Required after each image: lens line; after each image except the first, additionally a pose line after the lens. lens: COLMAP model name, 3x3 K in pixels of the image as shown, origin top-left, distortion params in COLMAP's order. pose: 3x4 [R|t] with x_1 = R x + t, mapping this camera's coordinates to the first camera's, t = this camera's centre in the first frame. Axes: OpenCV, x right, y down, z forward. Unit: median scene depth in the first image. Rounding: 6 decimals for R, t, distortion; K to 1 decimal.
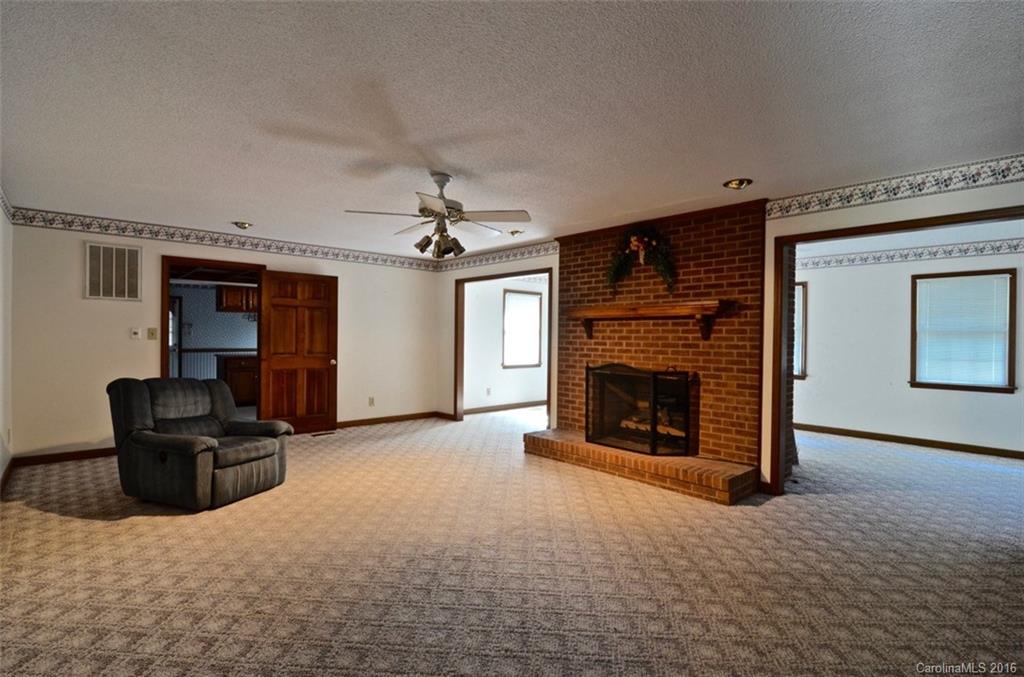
lens RADIAL K [[496.7, 0, 516.8], [0, 496.7, 333.9], [0, 0, 1]] dist [-0.023105, -0.000961]
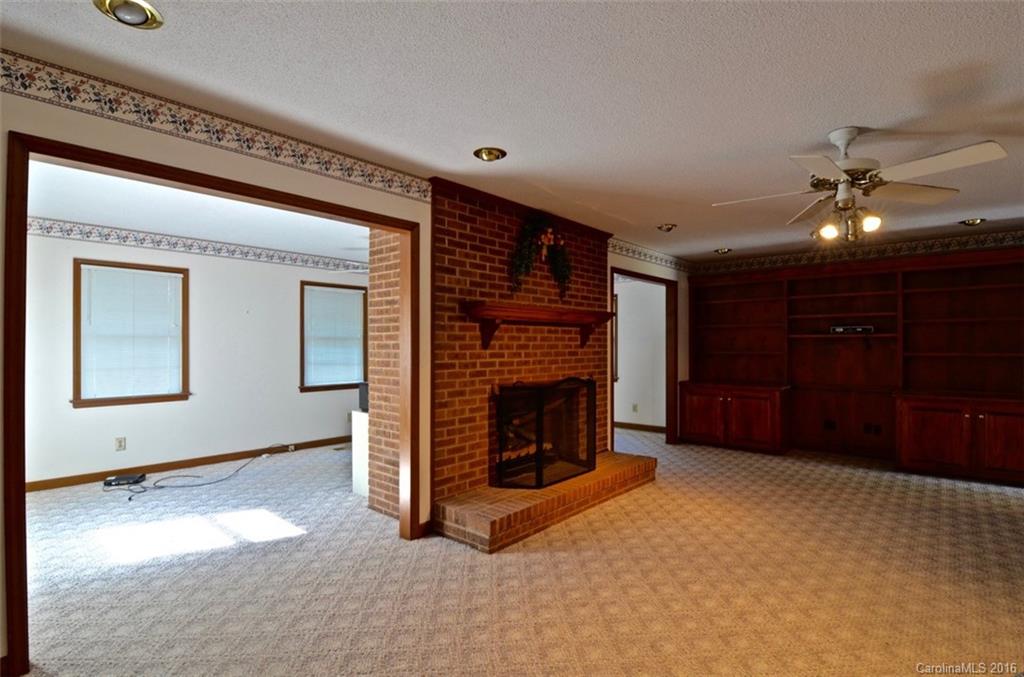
lens RADIAL K [[496.7, 0, 513.8], [0, 496.7, 342.0], [0, 0, 1]] dist [-0.023105, -0.000961]
pose [[-0.109146, 0.002609, 0.994022, -0.554987], [0.001518, 0.999996, -0.002458, 0.002289], [-0.994025, 0.001241, -0.109150, 1.060498]]
